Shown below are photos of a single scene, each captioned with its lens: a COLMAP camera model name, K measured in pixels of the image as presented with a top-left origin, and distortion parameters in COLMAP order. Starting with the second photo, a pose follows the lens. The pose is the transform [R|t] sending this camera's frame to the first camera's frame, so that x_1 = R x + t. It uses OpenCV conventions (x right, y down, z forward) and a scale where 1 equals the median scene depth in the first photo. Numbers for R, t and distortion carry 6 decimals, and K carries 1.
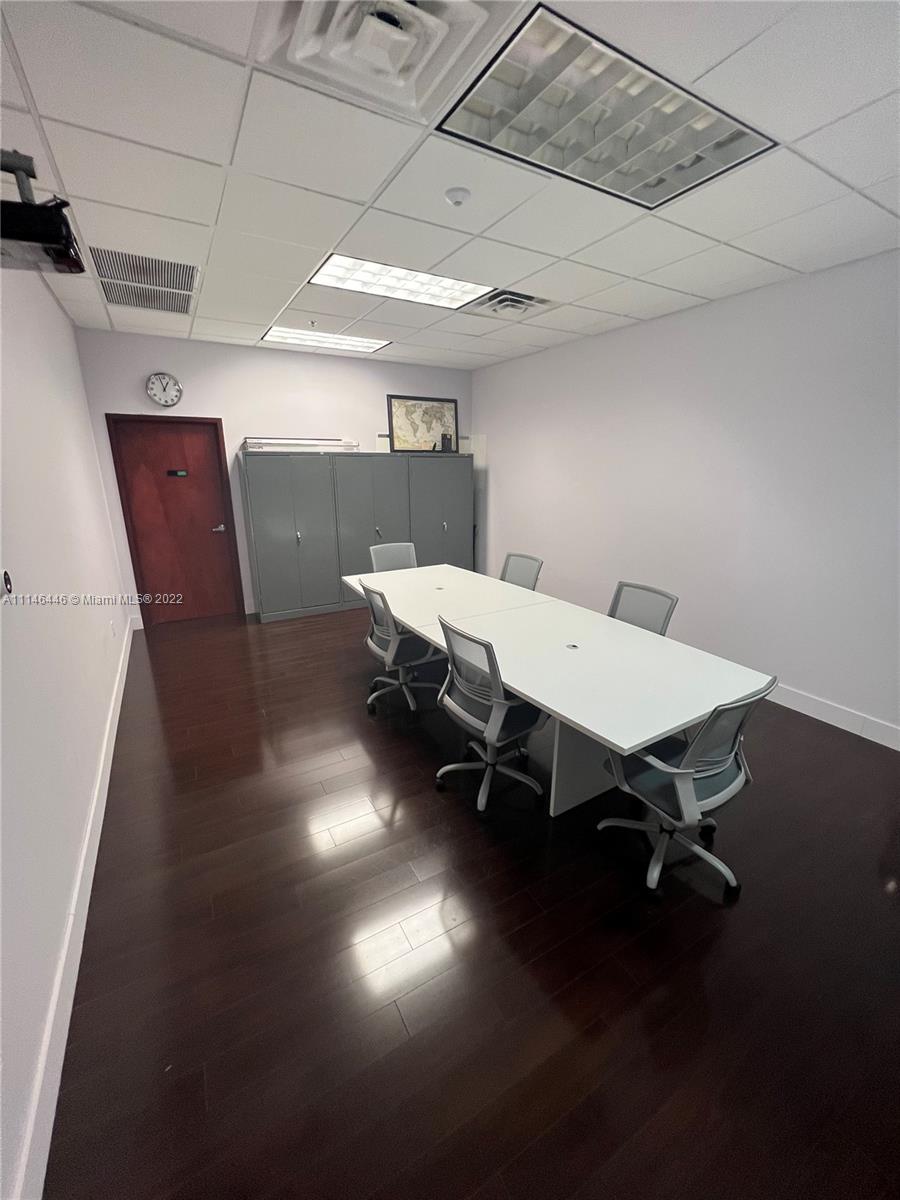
lens RADIAL K [[481.7, 0, 452.1], [0, 481.7, 594.5], [0, 0, 1]] dist [-0.000595, 0.000729]
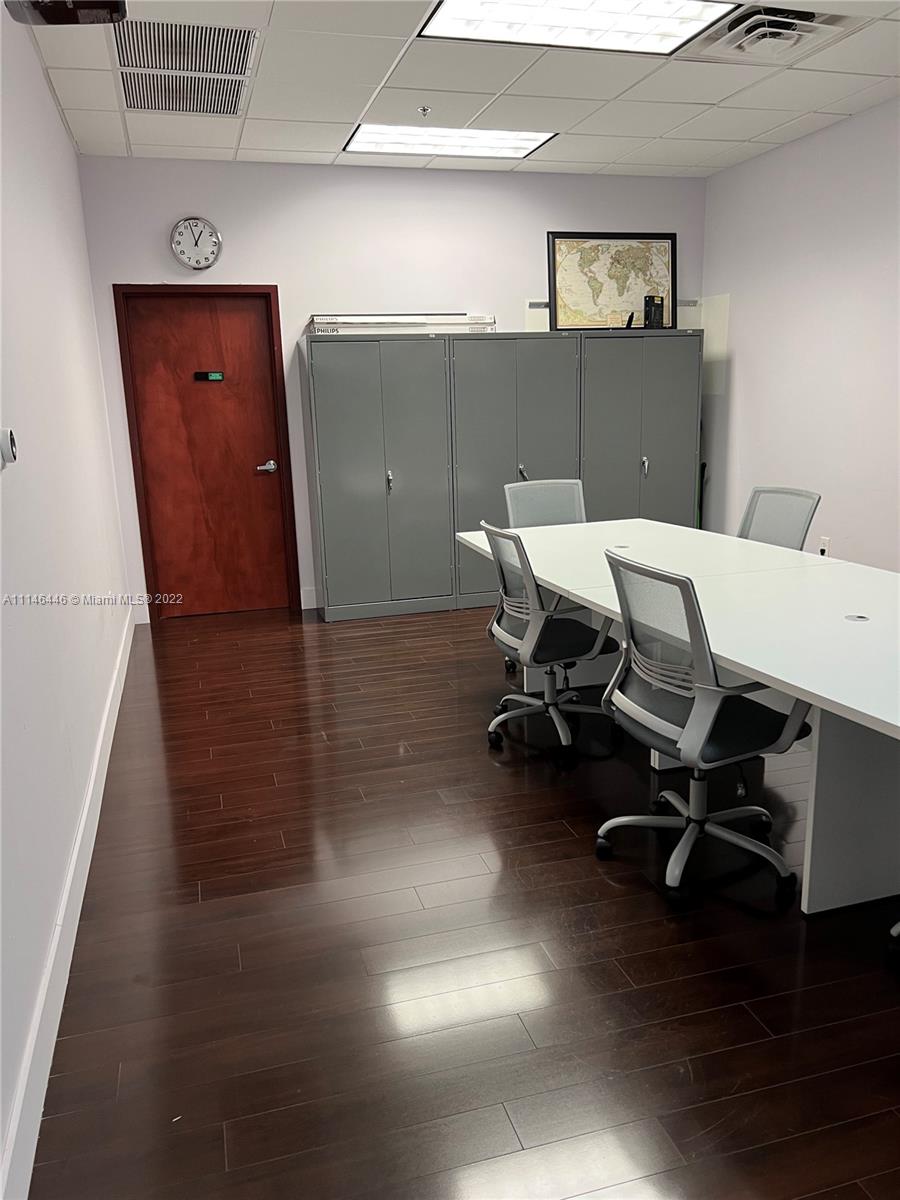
lens RADIAL K [[908.1, 0, 441.2], [0, 908.1, 607.5], [0, 0, 1]] dist [0.065617, -0.064492]
pose [[0.968172, 0.026877, -0.248837, 0.032478], [-0.036924, 0.998677, -0.035797, 0.094124], [0.247545, 0.043846, 0.967884, -0.078342]]
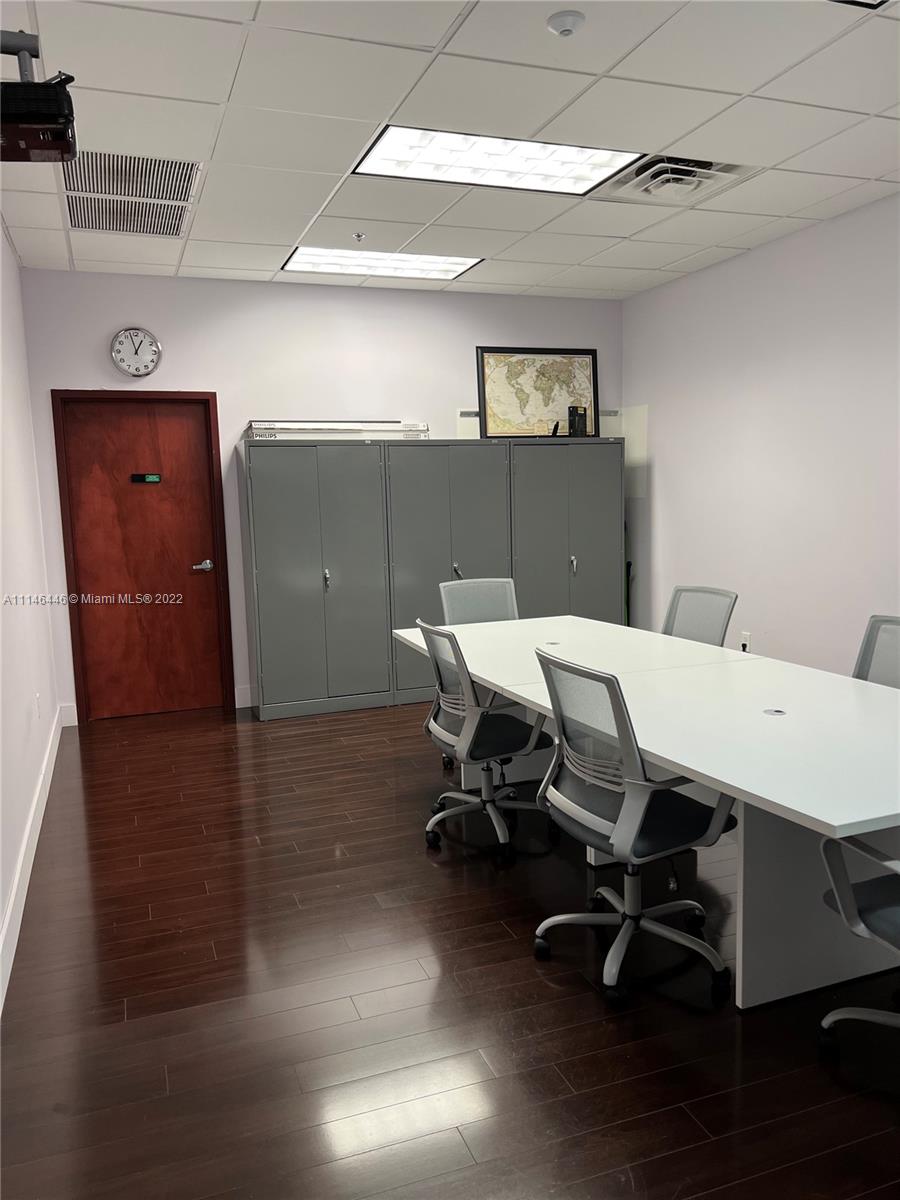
lens RADIAL K [[908.1, 0, 444.0], [0, 908.1, 605.0], [0, 0, 1]] dist [0.065617, -0.064492]
pose [[0.983739, -0.005152, -0.179532, 0.037084], [-0.021063, 0.989382, -0.143805, 0.091579], [0.178367, 0.145248, 0.973185, -0.092907]]
